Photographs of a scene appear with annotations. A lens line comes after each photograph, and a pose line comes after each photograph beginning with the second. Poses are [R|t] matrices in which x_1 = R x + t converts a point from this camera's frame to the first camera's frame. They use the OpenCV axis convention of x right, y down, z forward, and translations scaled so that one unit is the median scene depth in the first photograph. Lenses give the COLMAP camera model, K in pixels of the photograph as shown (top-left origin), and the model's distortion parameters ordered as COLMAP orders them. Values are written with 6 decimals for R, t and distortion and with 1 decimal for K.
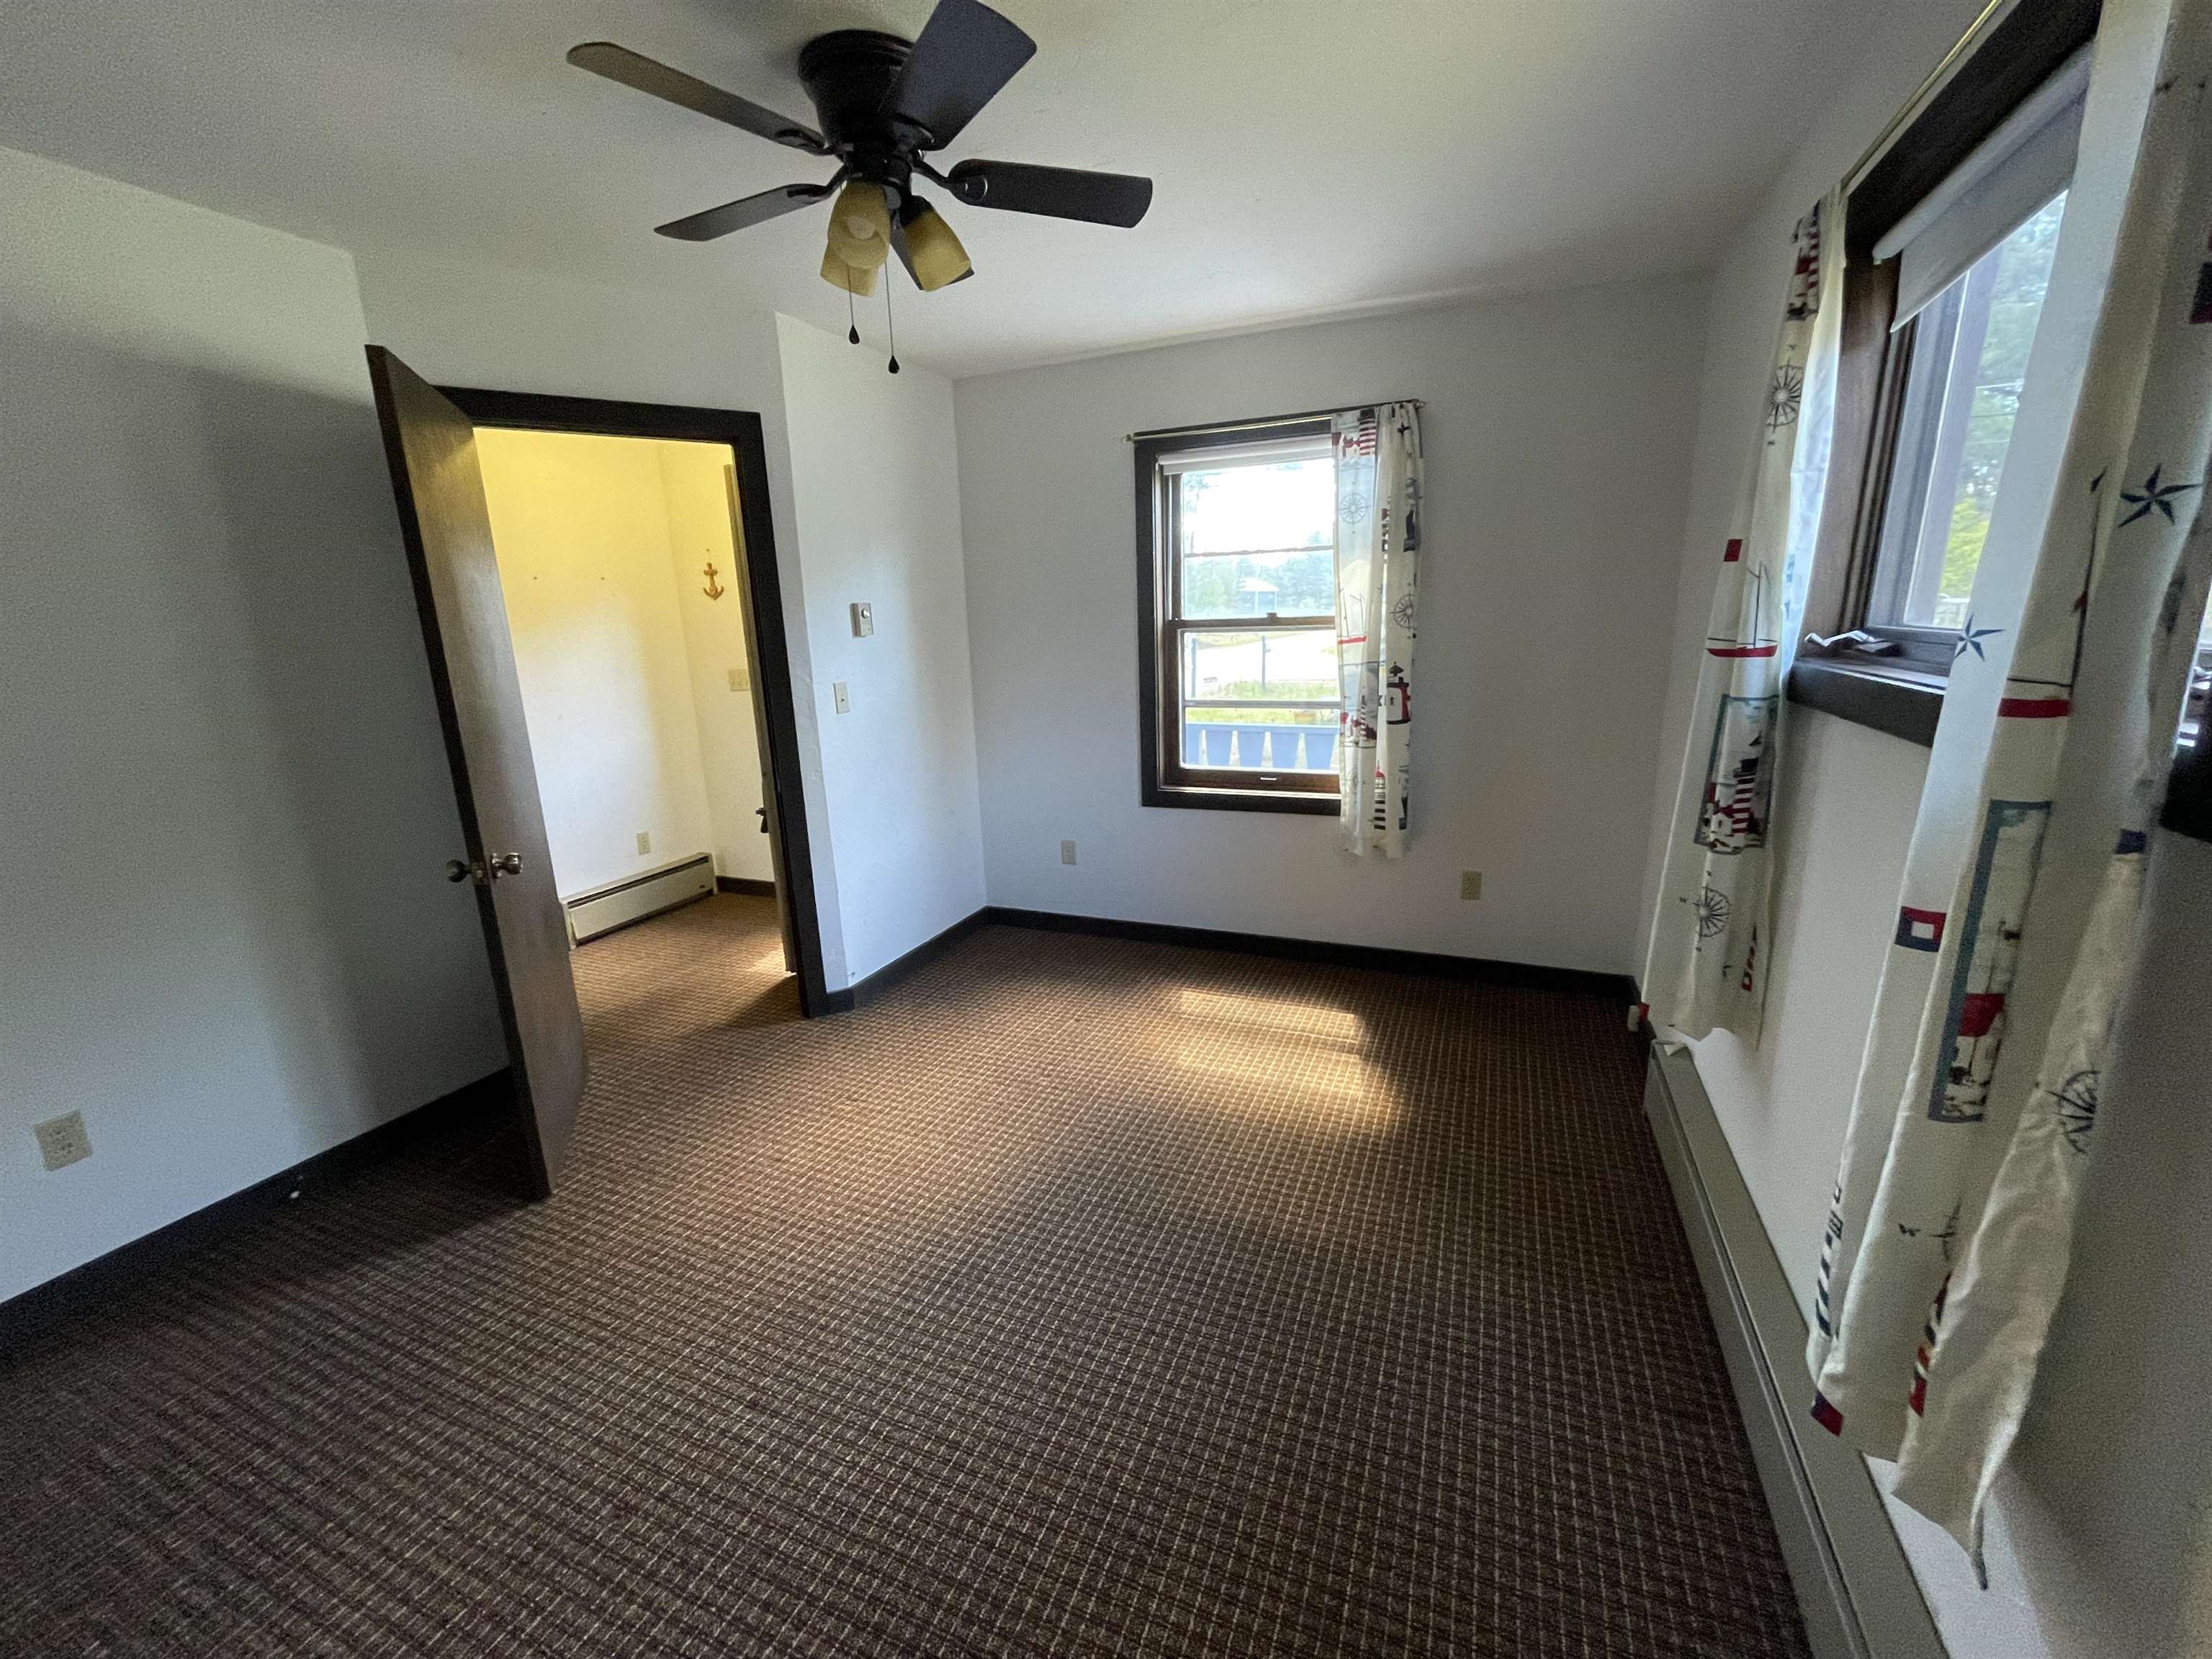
lens RADIAL K [[891.1, 0, 1107.8], [0, 891.1, 840.3], [0, 0, 1]] dist [-0.006005, 0.000070]
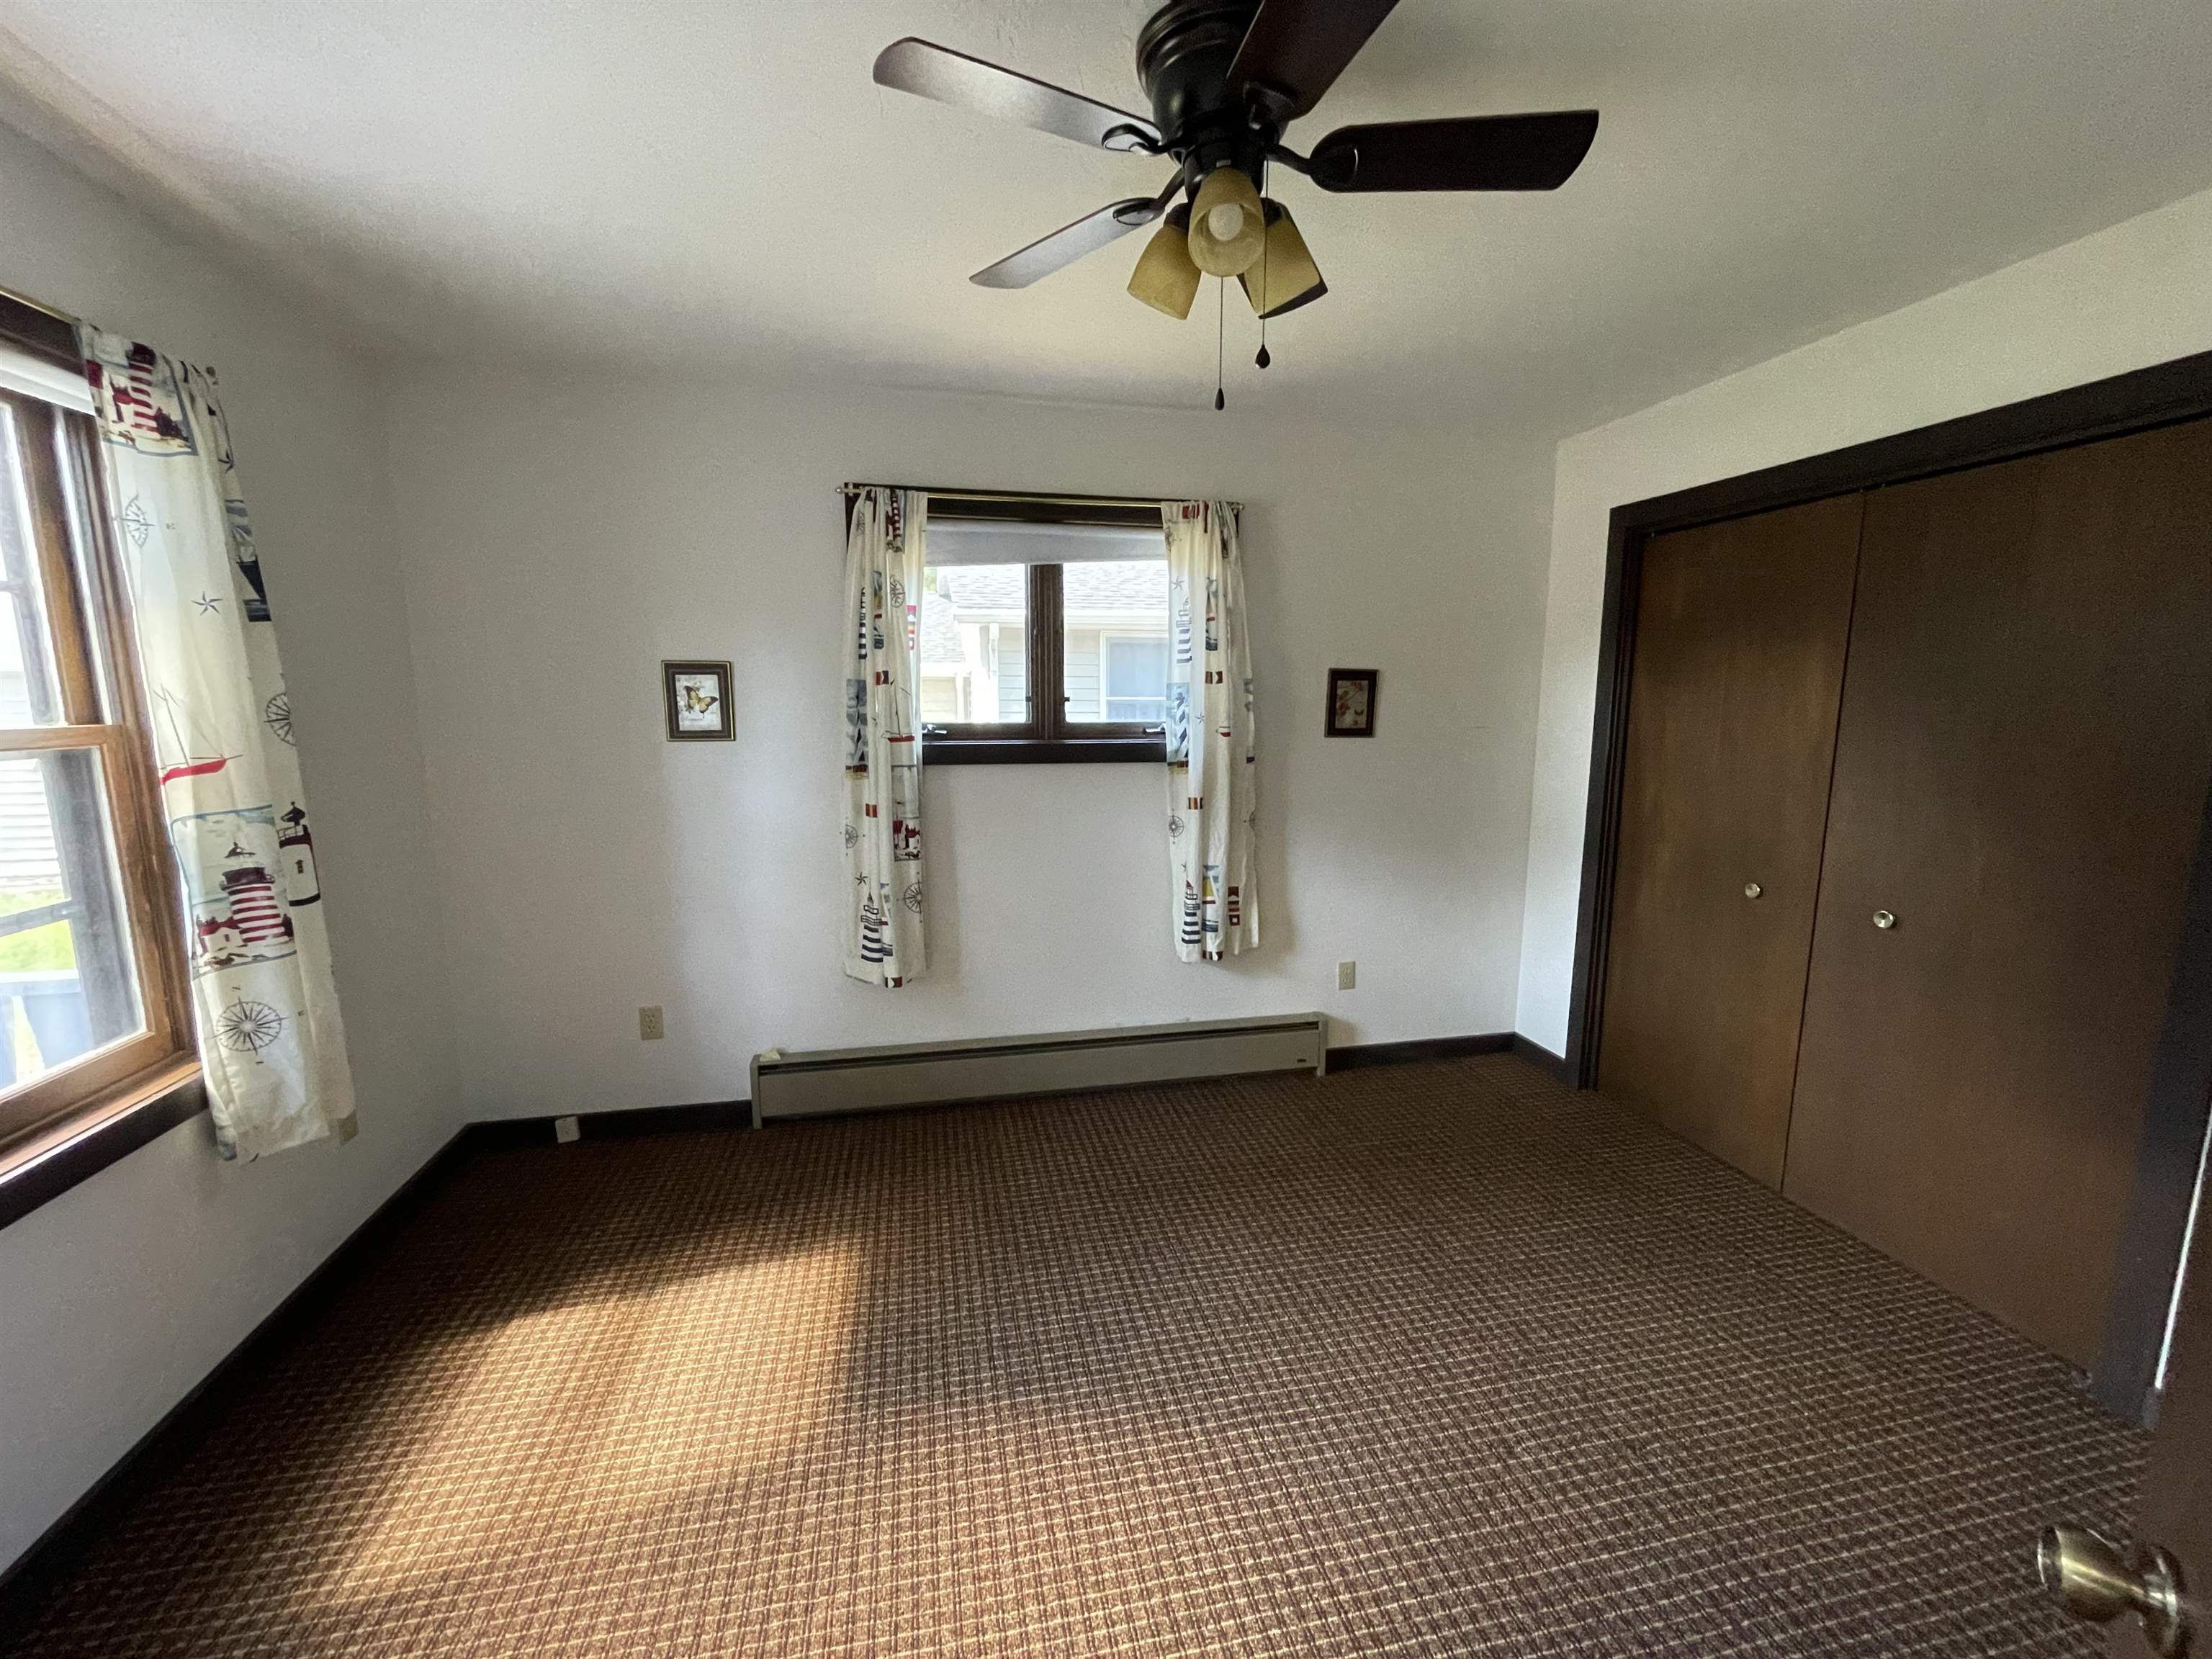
lens RADIAL K [[891.1, 0, 1105.8], [0, 891.1, 825.5], [0, 0, 1]] dist [-0.006005, 0.000070]
pose [[-0.570831, -0.094673, 0.815592, -0.784027], [0.215159, 0.941370, 0.259863, -0.366721], [-0.792376, 0.323820, -0.516993, 1.452690]]
